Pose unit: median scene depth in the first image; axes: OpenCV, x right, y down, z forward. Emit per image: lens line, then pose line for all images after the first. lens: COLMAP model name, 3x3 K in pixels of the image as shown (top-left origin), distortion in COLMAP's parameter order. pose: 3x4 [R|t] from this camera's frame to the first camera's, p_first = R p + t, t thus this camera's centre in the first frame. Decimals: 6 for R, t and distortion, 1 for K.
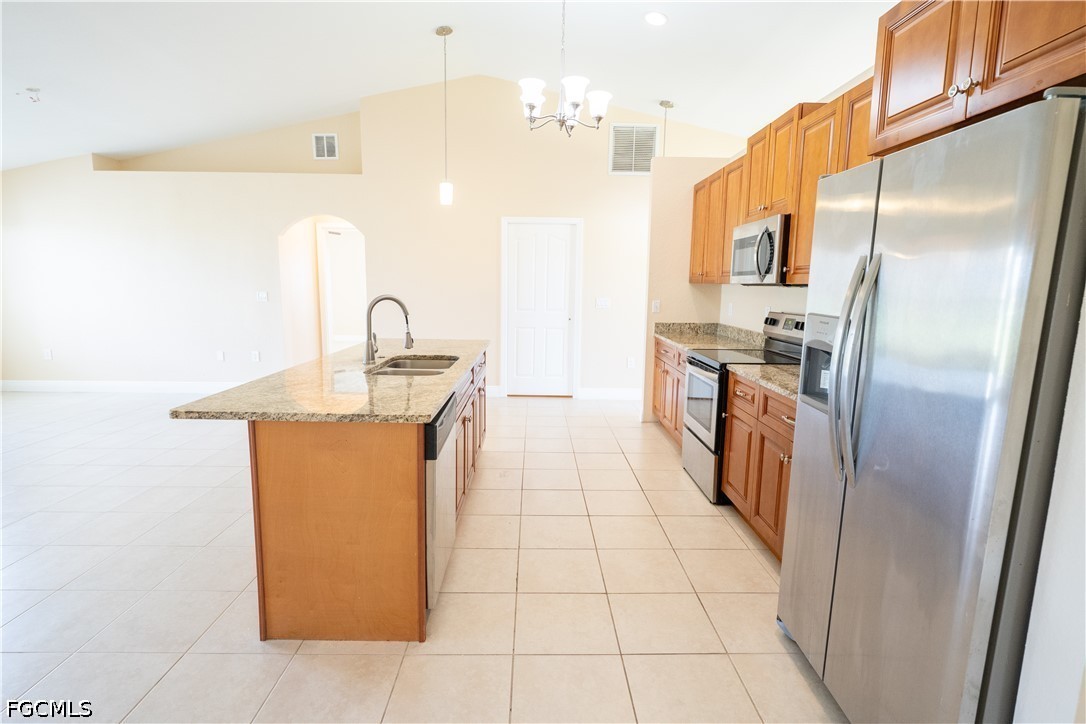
lens RADIAL K [[546.7, 0, 543.0], [0, 546.7, 362.0], [0, 0, 1]] dist [-0.010803, 0.000036]
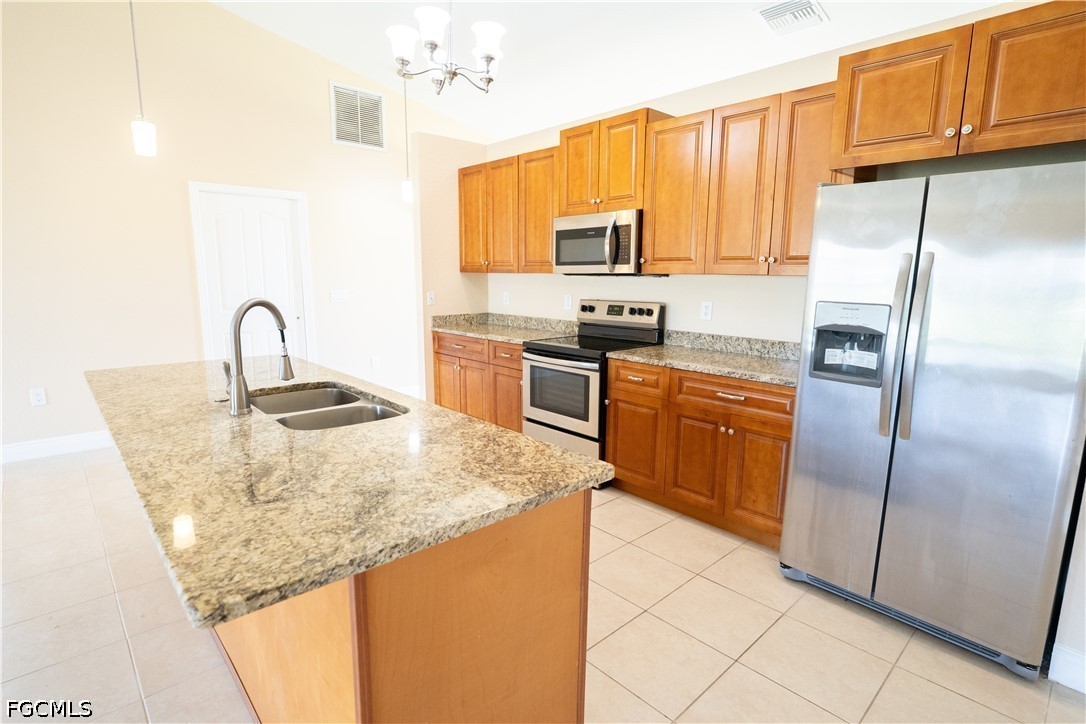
lens RADIAL K [[546.7, 0, 543.0], [0, 546.7, 362.0], [0, 0, 1]] dist [-0.010803, 0.000036]
pose [[0.744766, -0.115158, 0.657314, -0.410696], [0.098820, 0.993170, 0.062030, -0.051575], [-0.659968, 0.018758, 0.751060, 0.293002]]
